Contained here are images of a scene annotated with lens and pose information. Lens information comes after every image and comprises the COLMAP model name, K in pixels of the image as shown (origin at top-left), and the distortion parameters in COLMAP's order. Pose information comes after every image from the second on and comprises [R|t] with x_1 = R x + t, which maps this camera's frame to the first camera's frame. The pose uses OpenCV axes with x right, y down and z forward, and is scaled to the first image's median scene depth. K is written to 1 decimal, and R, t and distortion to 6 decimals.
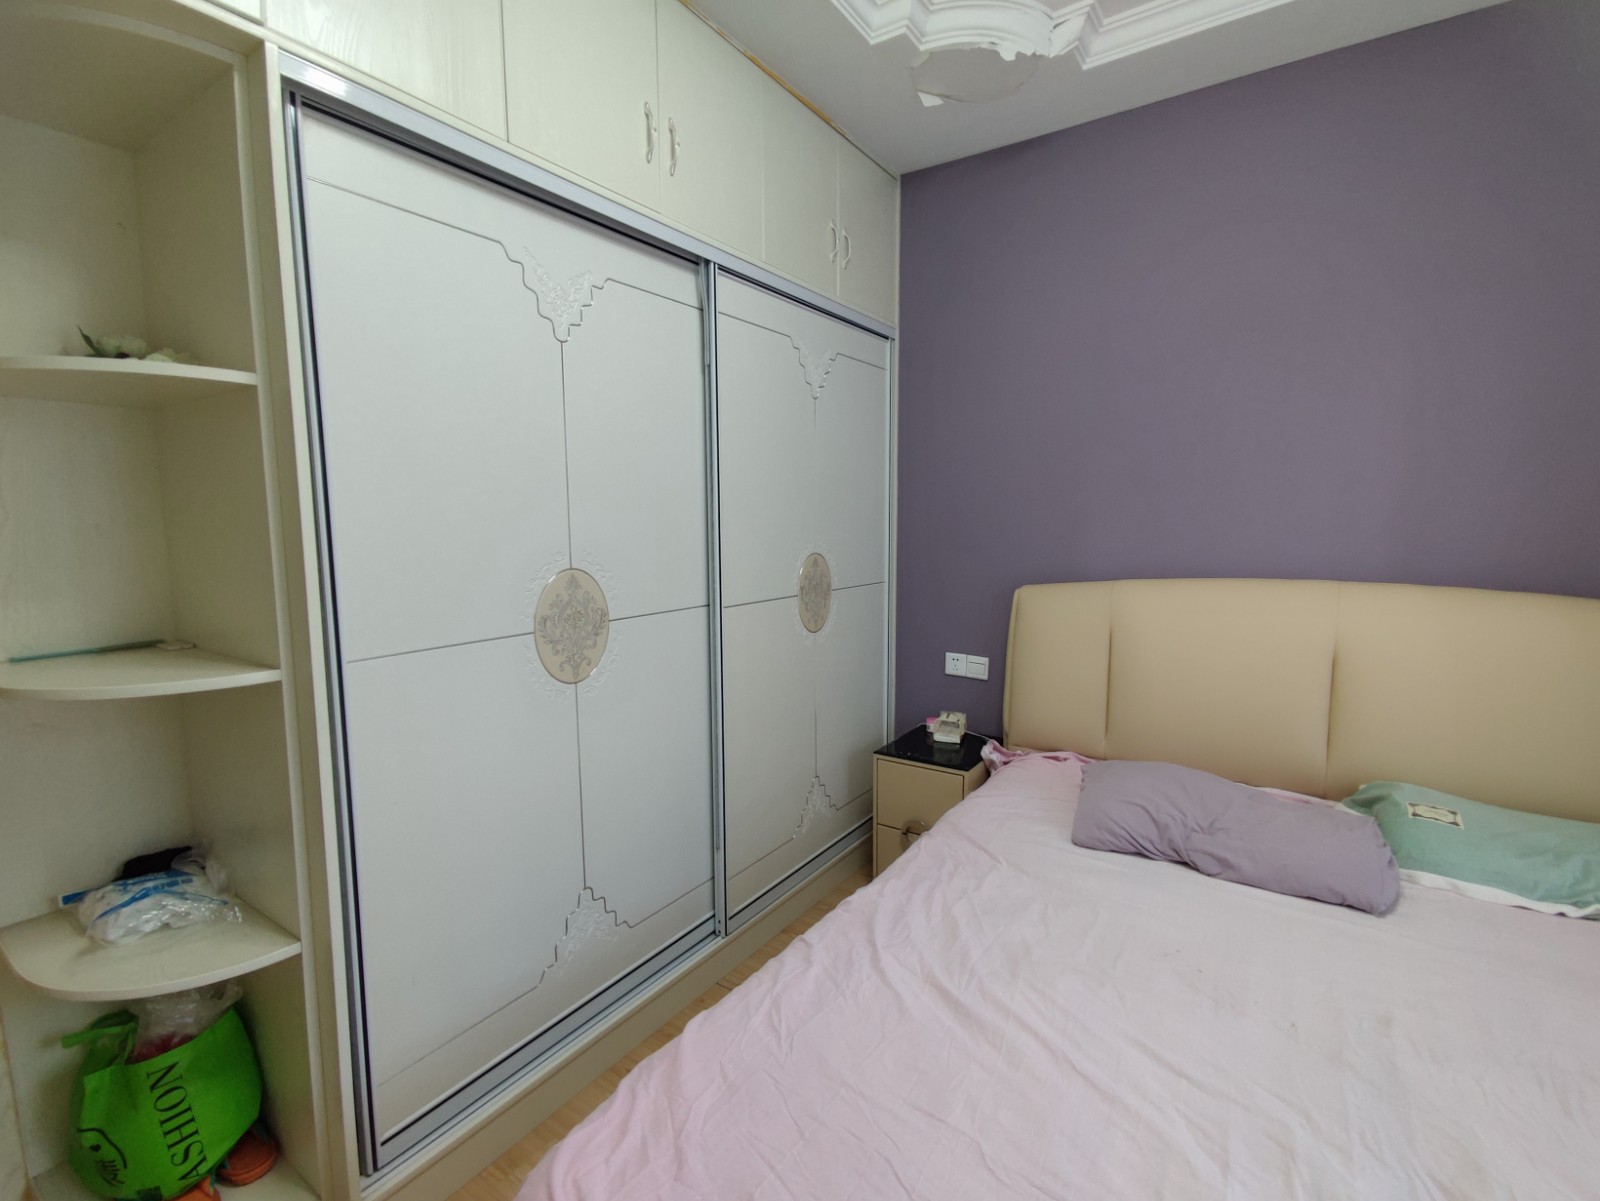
lens RADIAL K [[722.0, 0, 805.0], [0, 722.0, 594.3], [0, 0, 1]] dist [-0.002573, -0.000576]
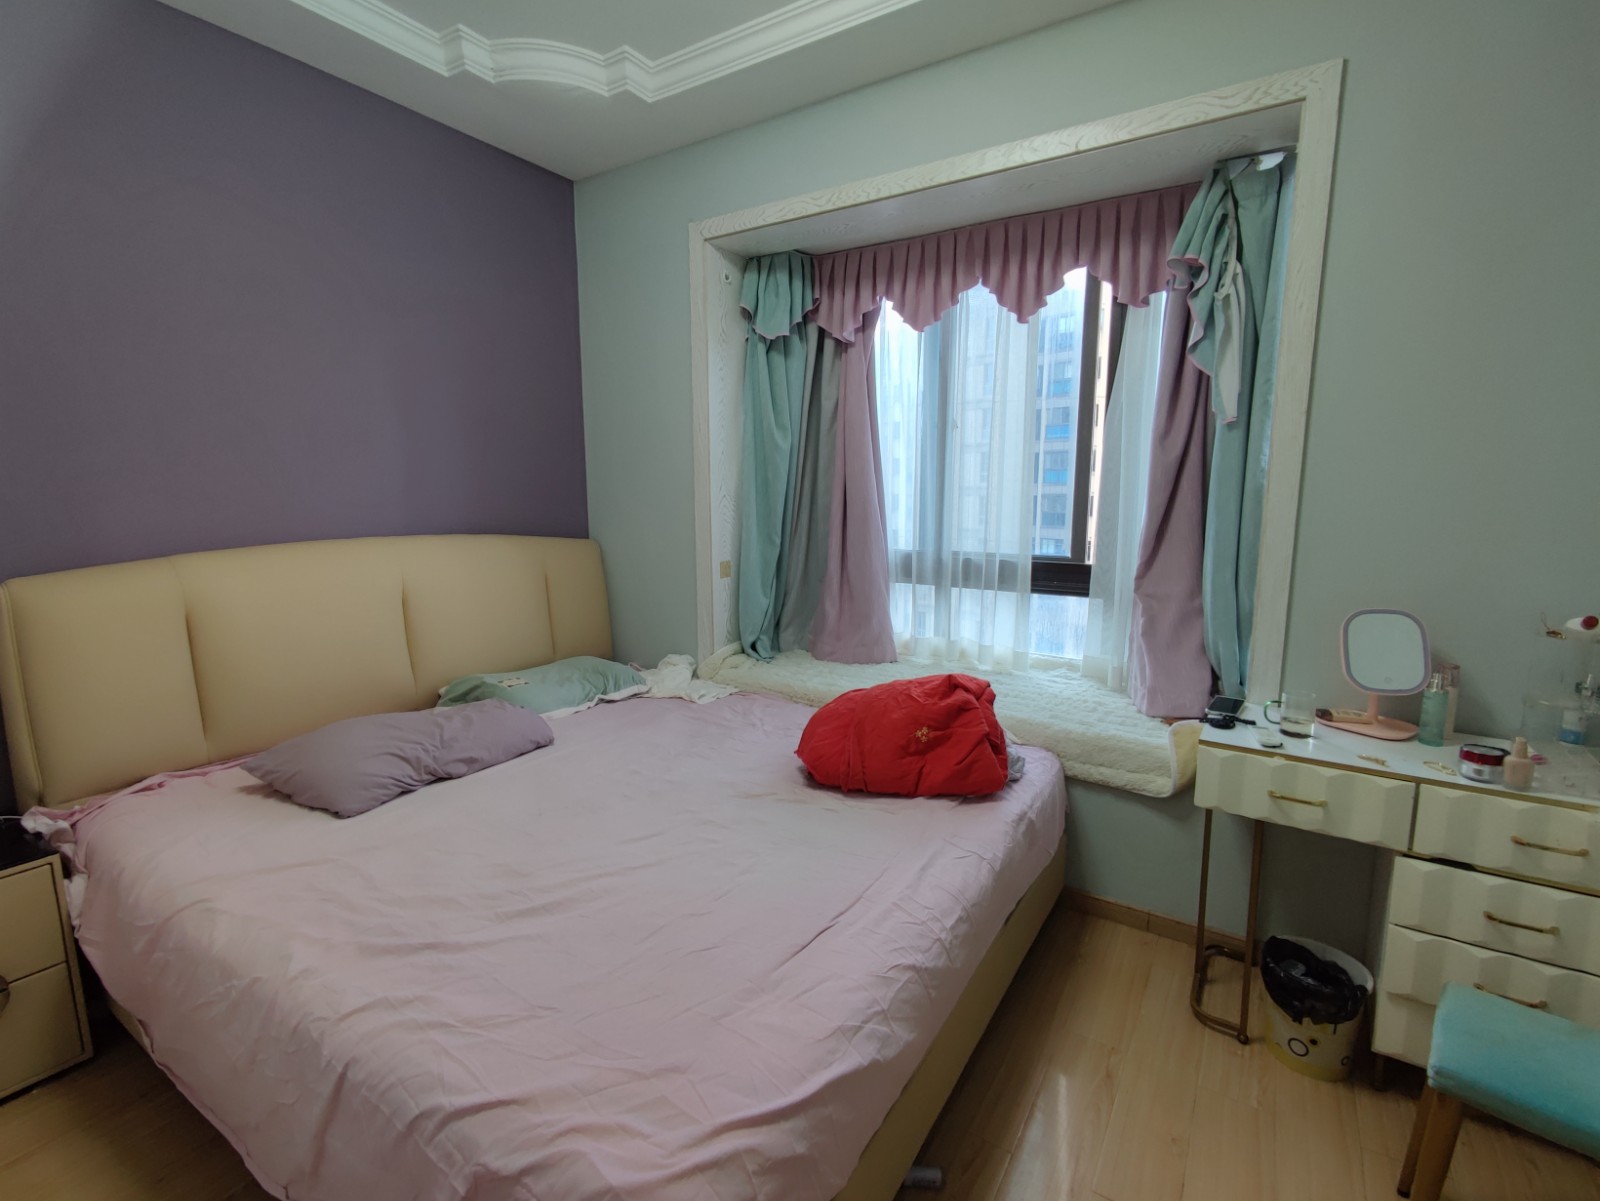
lens RADIAL K [[729.7, 0, 804.1], [0, 729.7, 593.0], [0, 0, 1]] dist [0.023579, -0.013311]
pose [[-0.017130, -0.139084, 0.990132, -0.612260], [0.104839, 0.984569, 0.140116, -0.029157], [-0.994342, 0.106204, -0.002284, 0.376546]]
